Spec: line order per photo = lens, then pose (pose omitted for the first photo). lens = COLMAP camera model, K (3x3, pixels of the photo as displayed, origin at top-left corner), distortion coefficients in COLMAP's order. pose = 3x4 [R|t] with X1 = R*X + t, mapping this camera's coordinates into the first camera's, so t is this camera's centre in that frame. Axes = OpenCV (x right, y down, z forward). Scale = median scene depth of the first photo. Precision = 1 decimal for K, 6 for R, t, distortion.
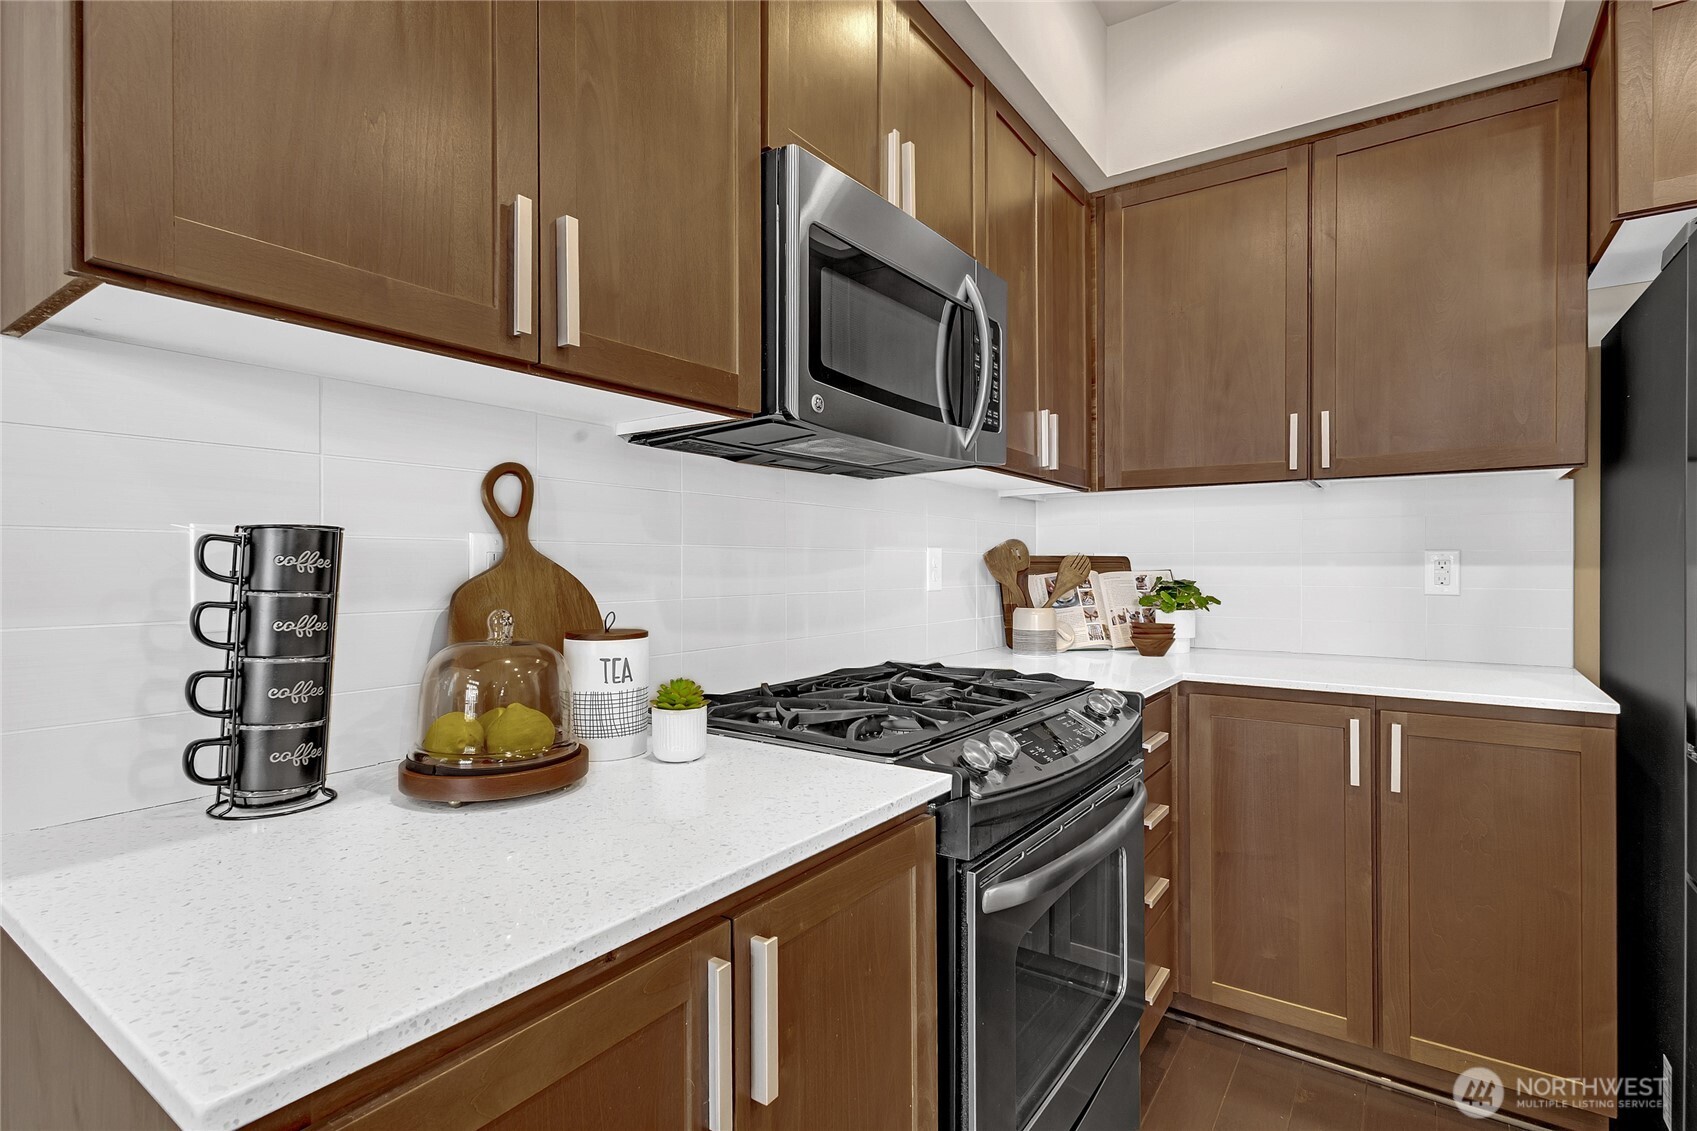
lens RADIAL K [[834.1, 0, 906.1], [0, 834.1, 568.1], [0, 0, 1]] dist [-0.000934, -0.000482]
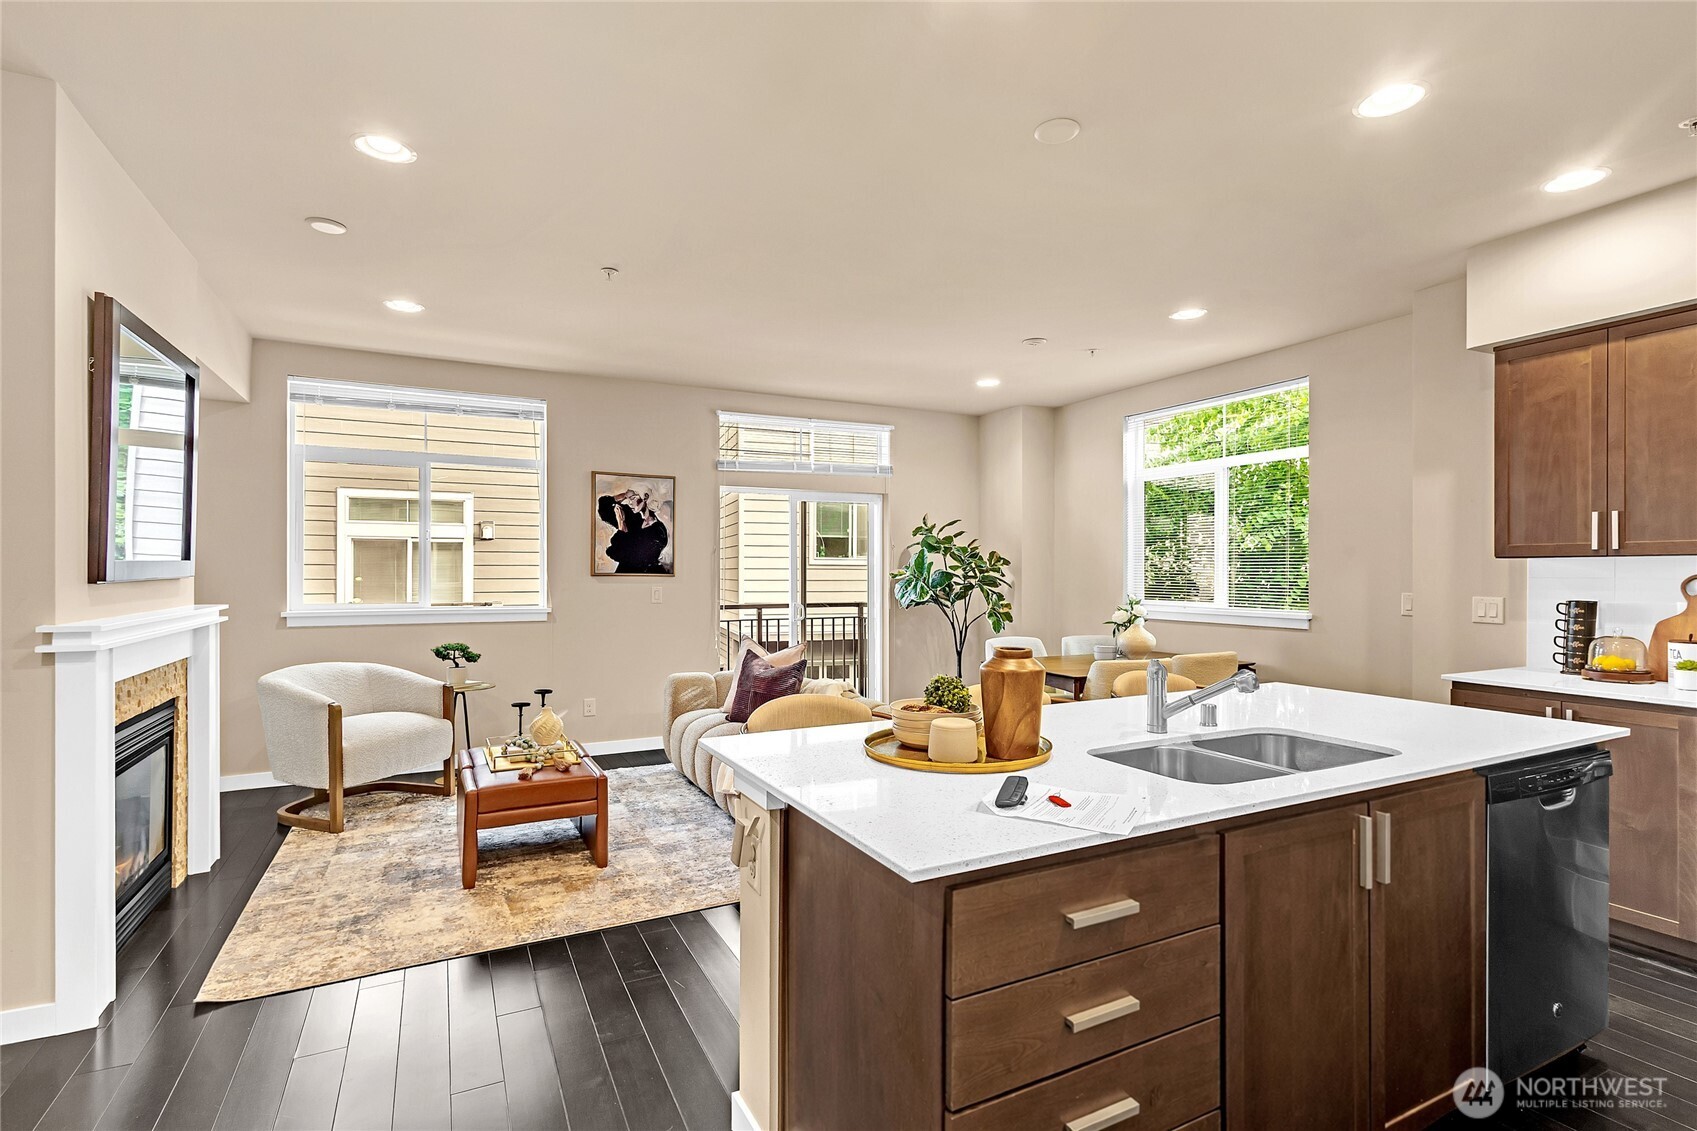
lens RADIAL K [[791.6, 0, 845.6], [0, 791.6, 576.2], [0, 0, 1]] dist [0.002547, 0.000144]
pose [[-0.526080, 0.009045, -0.850387, 4.227869], [0.001375, 0.999951, 0.009785, -0.209763], [0.850434, 0.003979, -0.526067, 0.059676]]
